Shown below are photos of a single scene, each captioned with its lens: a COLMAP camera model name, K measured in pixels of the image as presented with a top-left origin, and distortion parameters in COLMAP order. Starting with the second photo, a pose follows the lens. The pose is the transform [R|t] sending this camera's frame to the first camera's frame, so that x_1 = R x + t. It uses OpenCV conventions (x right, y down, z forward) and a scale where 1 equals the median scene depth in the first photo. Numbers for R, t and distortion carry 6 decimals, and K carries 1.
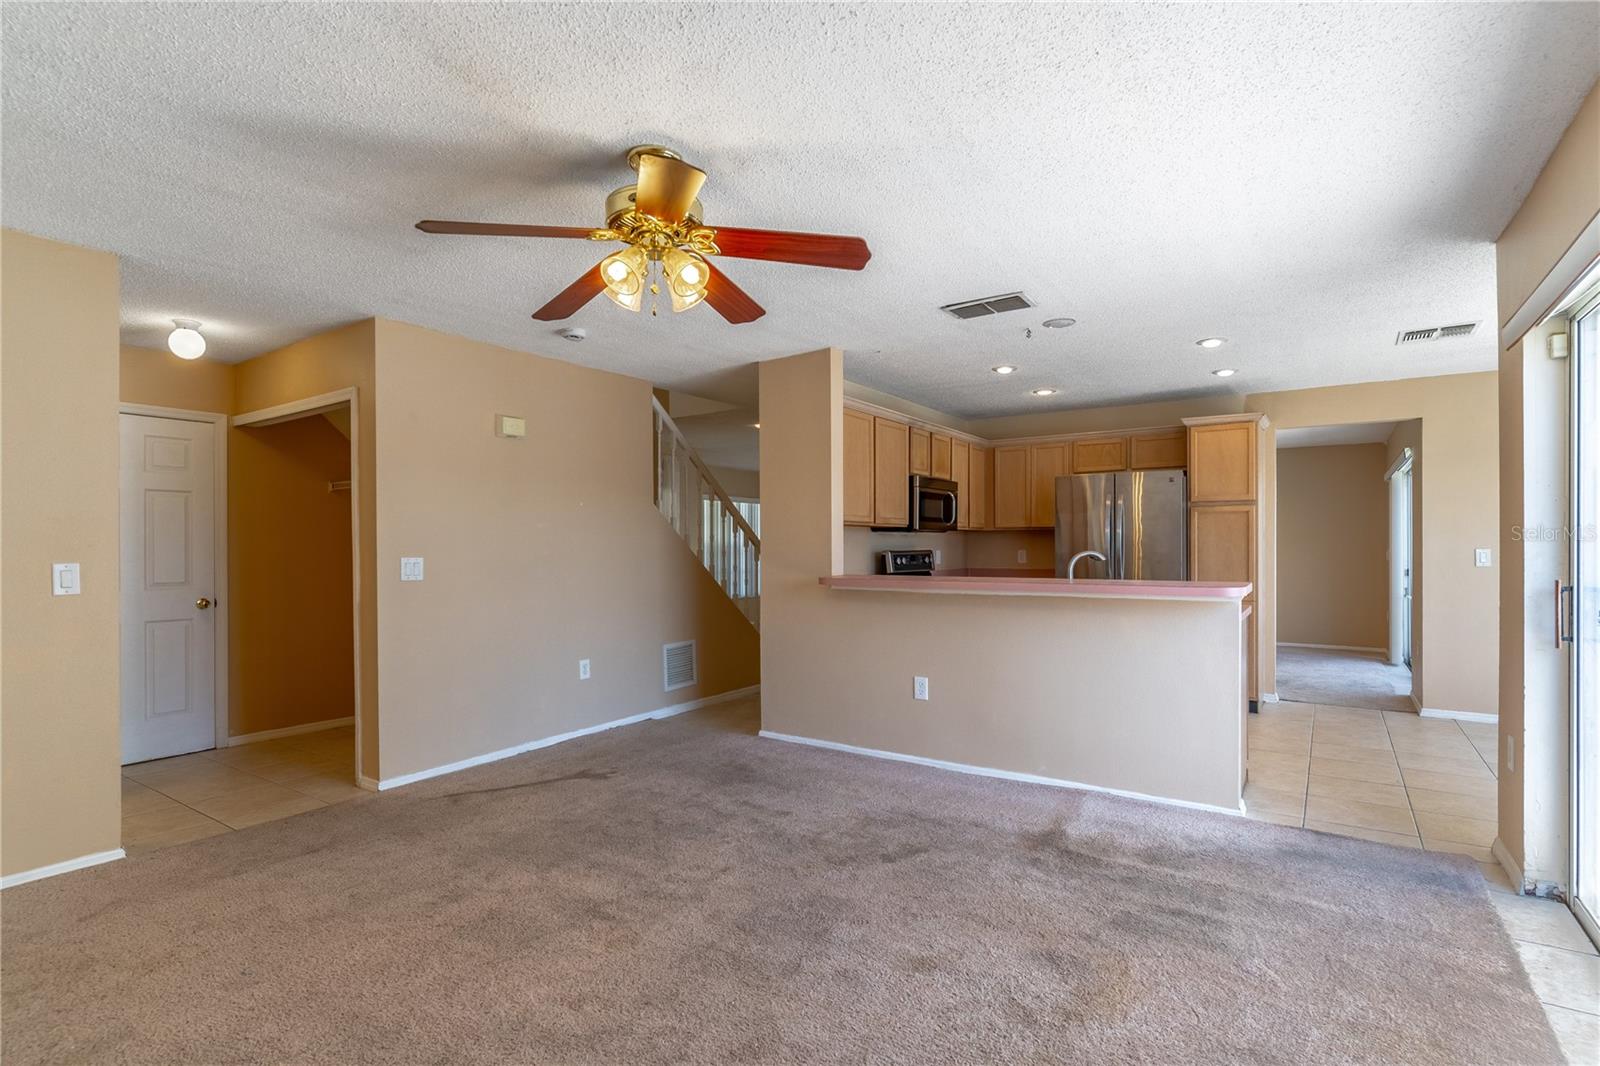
lens RADIAL K [[780.4, 0, 797.1], [0, 780.4, 539.9], [0, 0, 1]] dist [-0.002892, 0.000644]
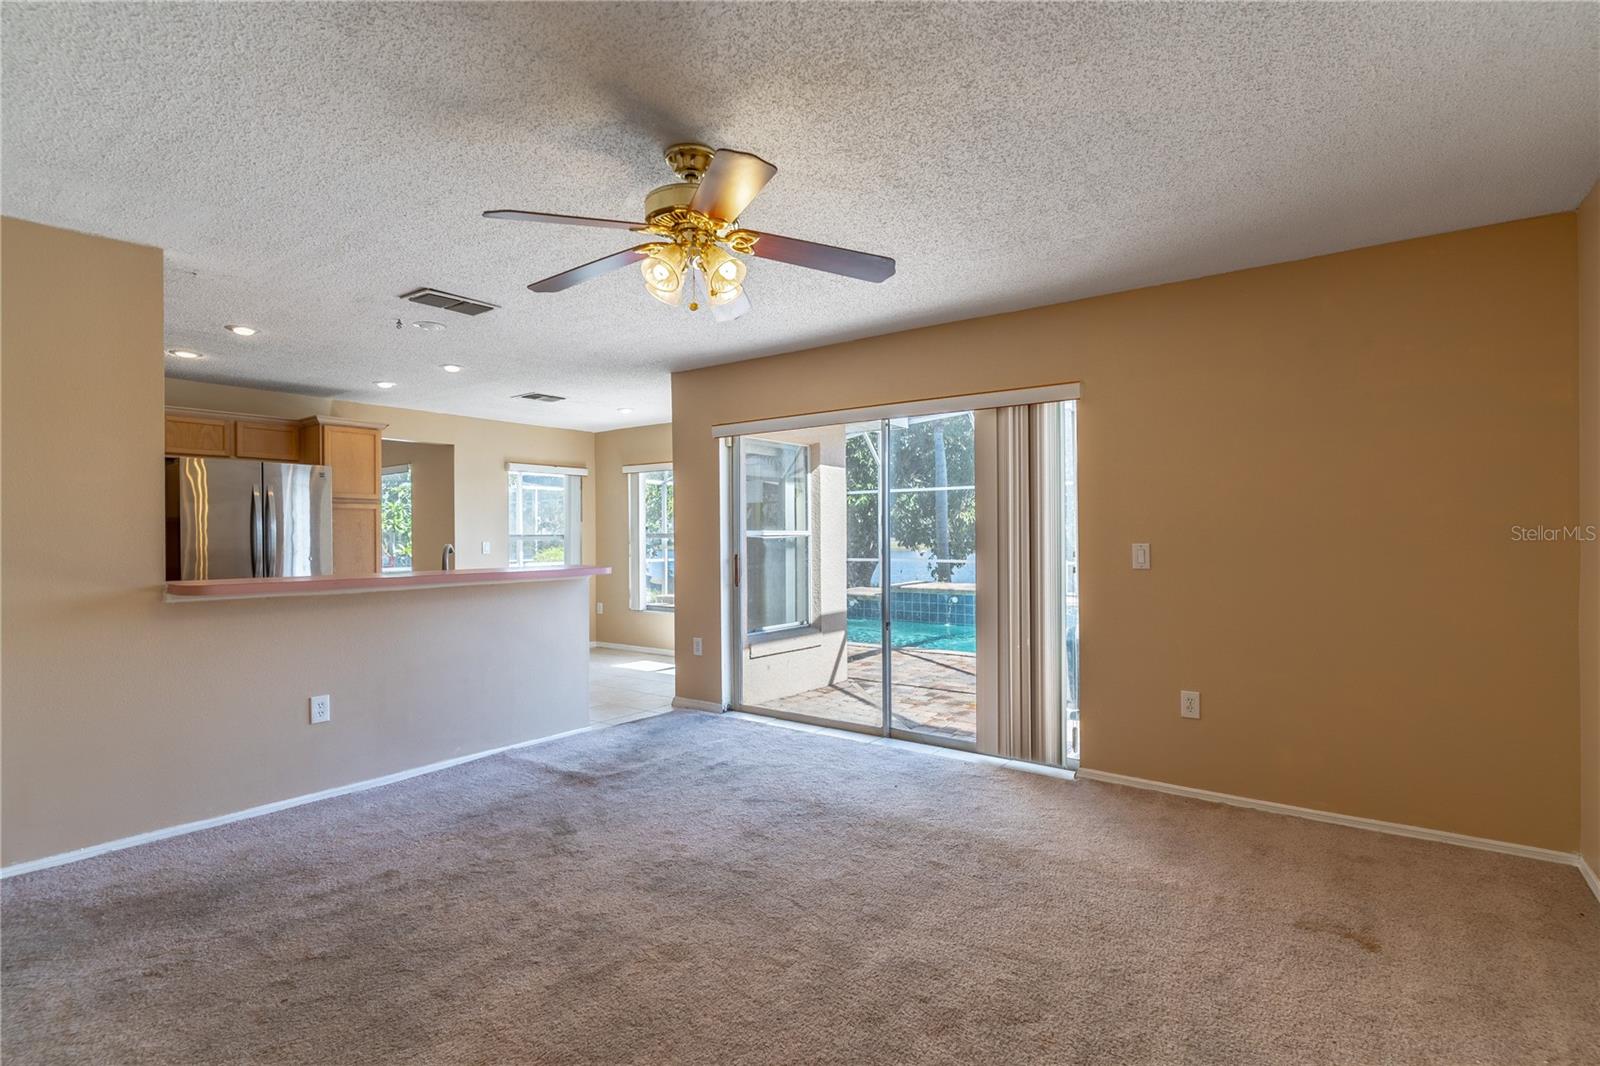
lens RADIAL K [[770.8, 0, 797.6], [0, 770.8, 540.5], [0, 0, 1]] dist [-0.003253, 0.000457]
pose [[0.042295, -0.000419, 0.999105, -0.814812], [-0.001123, 0.999999, 0.000467, 0.010109], [-0.999105, -0.001142, 0.042294, 0.572722]]
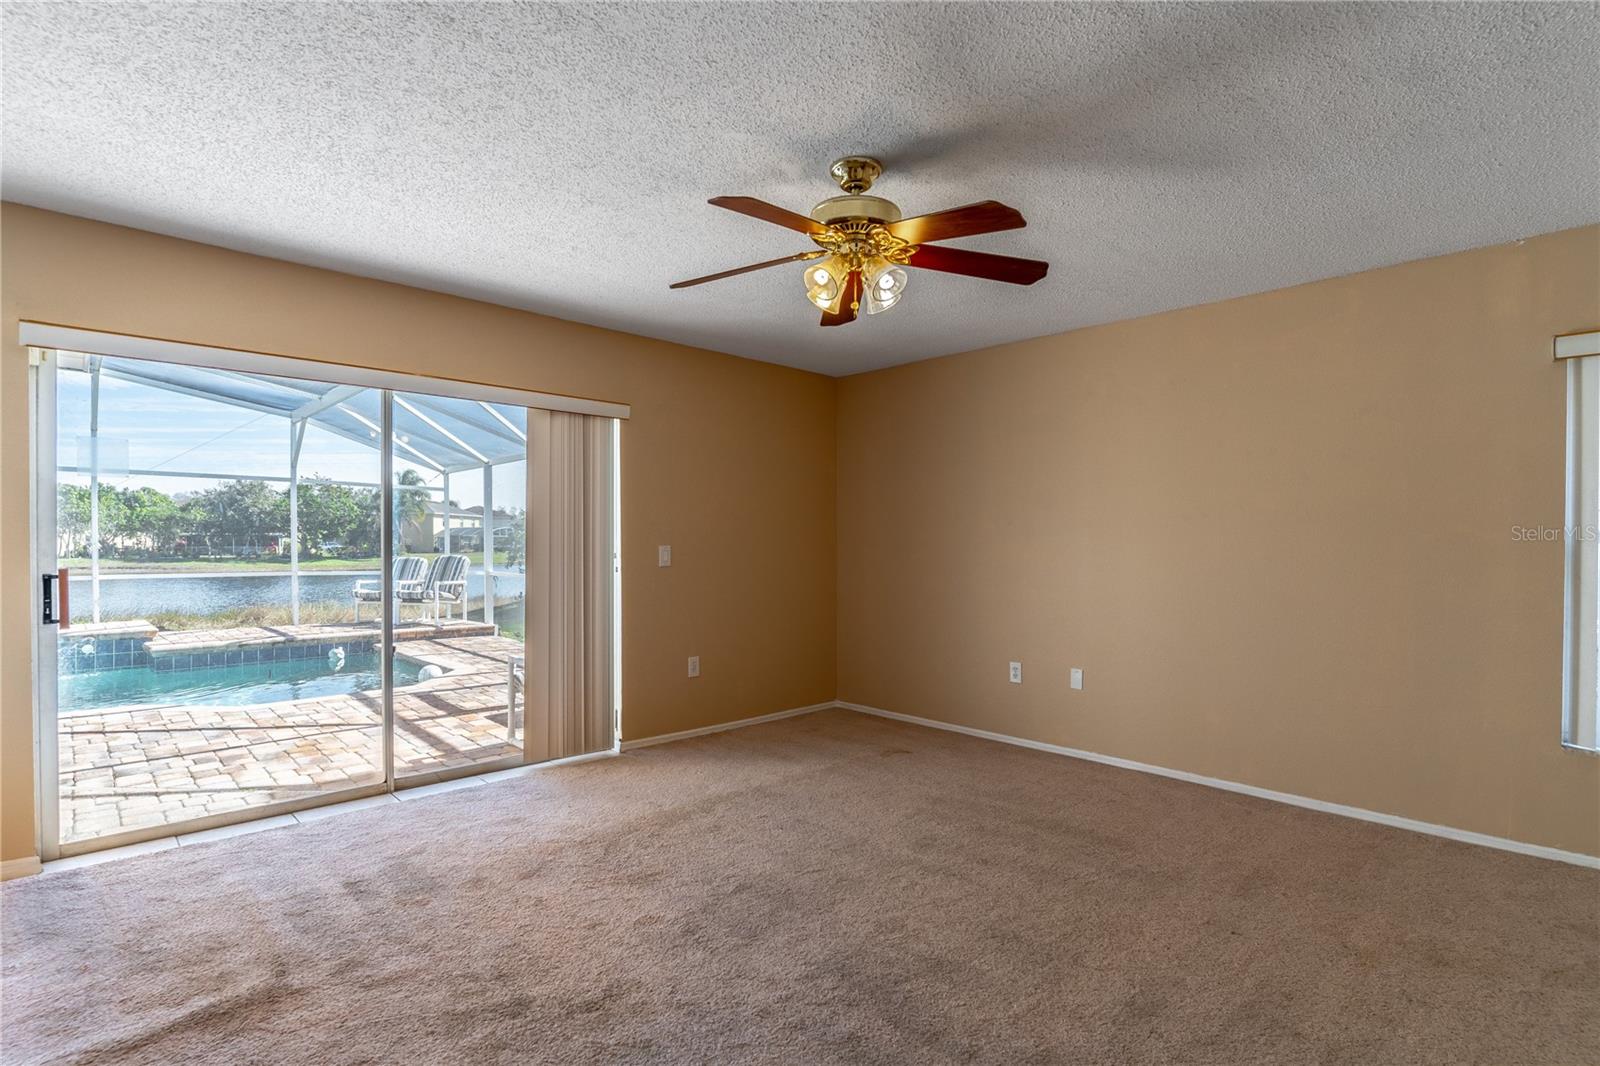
lens RADIAL K [[777.2, 0, 787.1], [0, 777.2, 550.8], [0, 0, 1]] dist [-0.002341, 0.000631]
pose [[-0.974721, 0.003015, 0.223406, -0.225779], [0.003958, 0.999985, 0.003775, 0.018467], [-0.223391, 0.004564, -0.974718, 1.416583]]
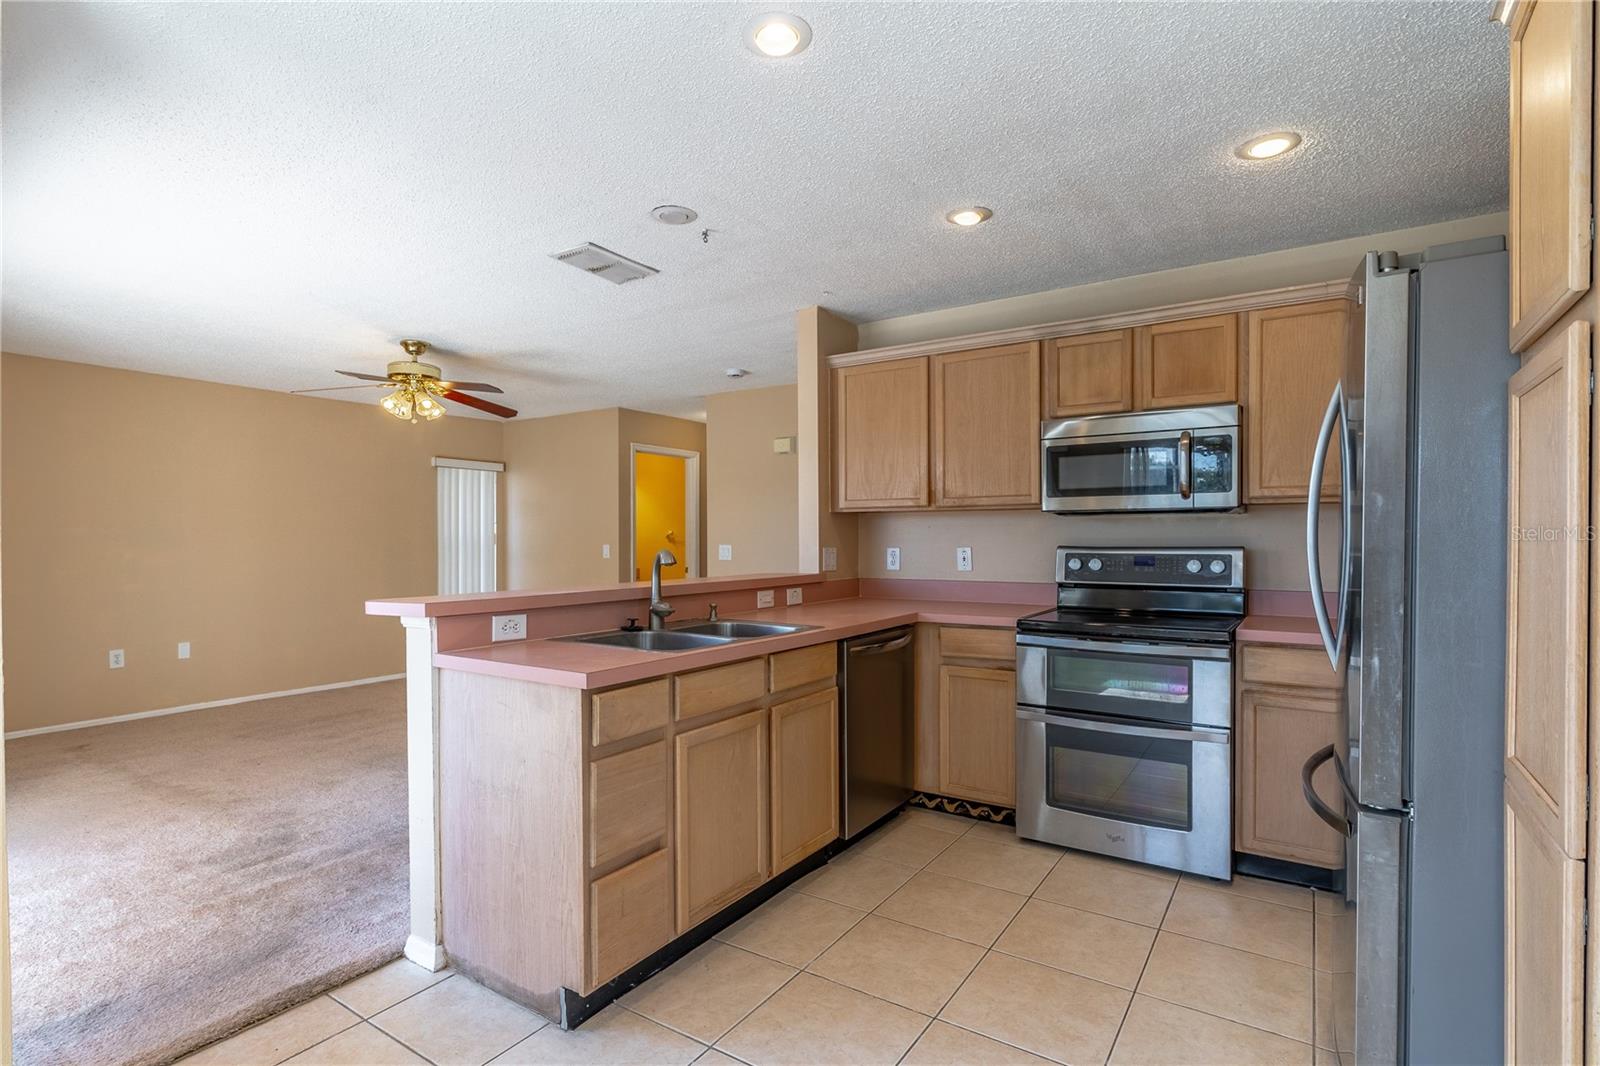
lens RADIAL K [[780.4, 0, 797.1], [0, 780.4, 539.9], [0, 0, 1]] dist [-0.002892, 0.000644]
pose [[0.014190, 0.006452, -0.999879, 1.250334], [0.009740, 0.999931, 0.006591, 0.004238], [0.999852, -0.009832, 0.014126, 1.339435]]
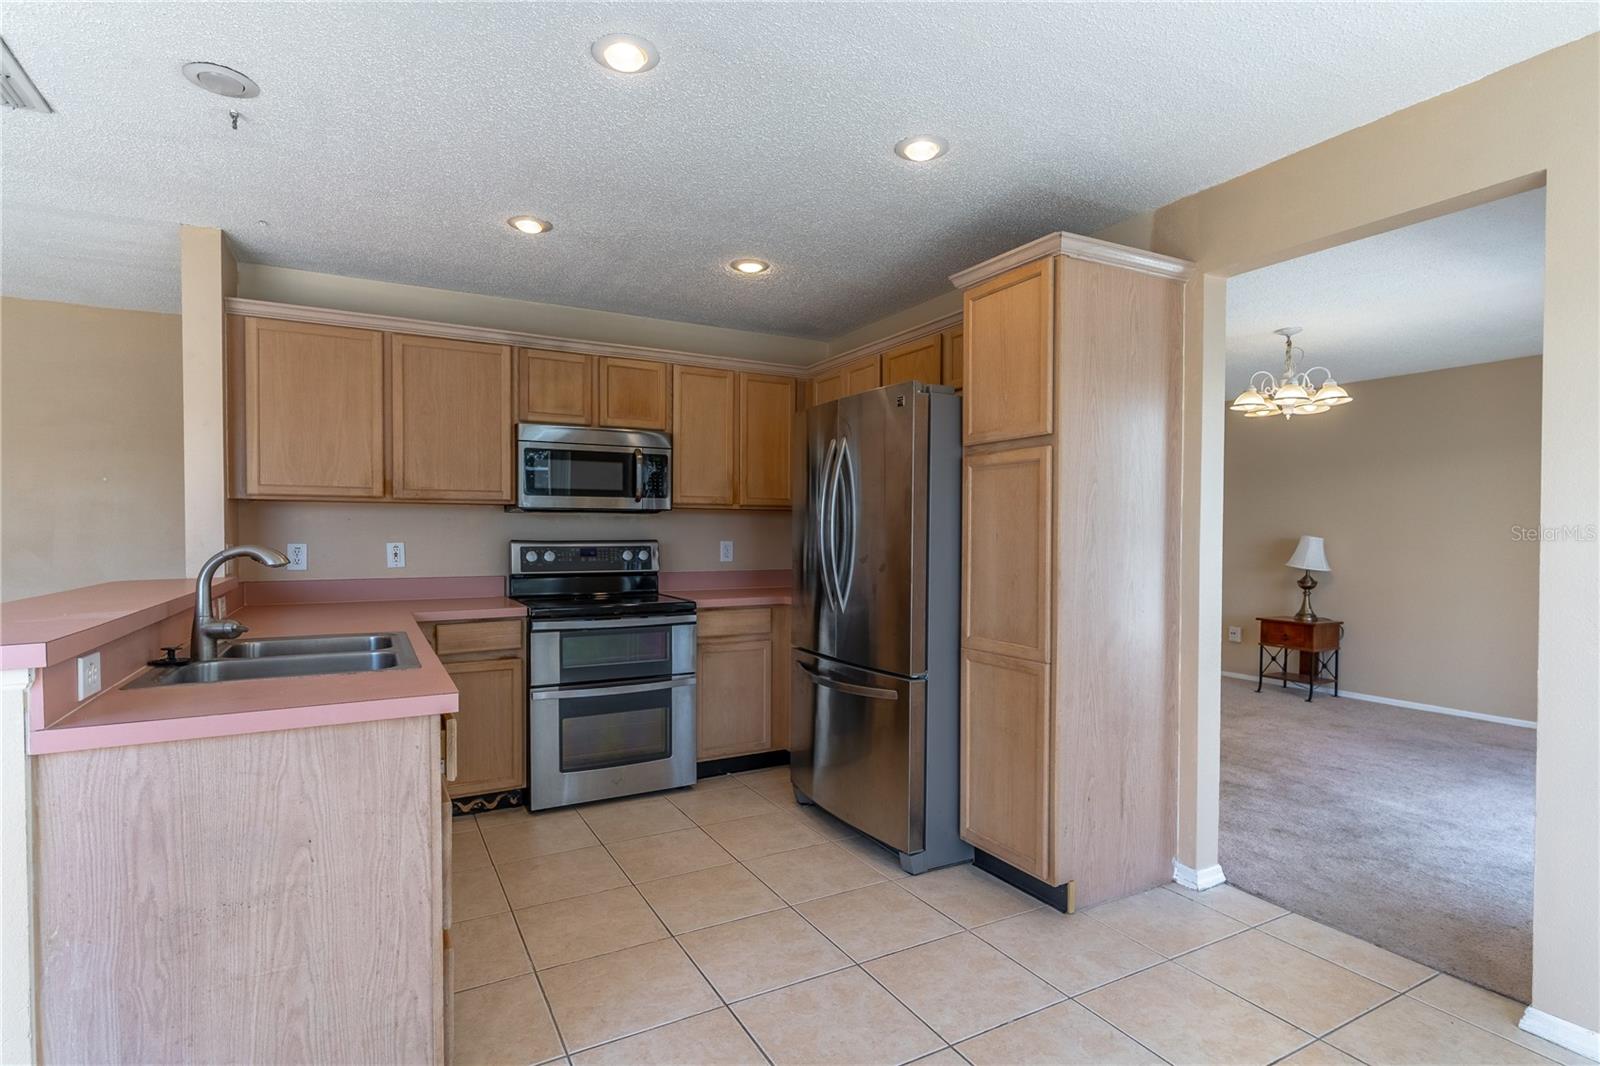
lens RADIAL K [[791.3, 0, 792.4], [0, 791.3, 537.6], [0, 0, 1]] dist [0.000550, 0.000706]
pose [[0.890931, 0.007531, -0.454077, 1.080800], [-0.001849, 0.999914, 0.012956, 0.003615], [0.454135, -0.010703, 0.890868, 0.870950]]
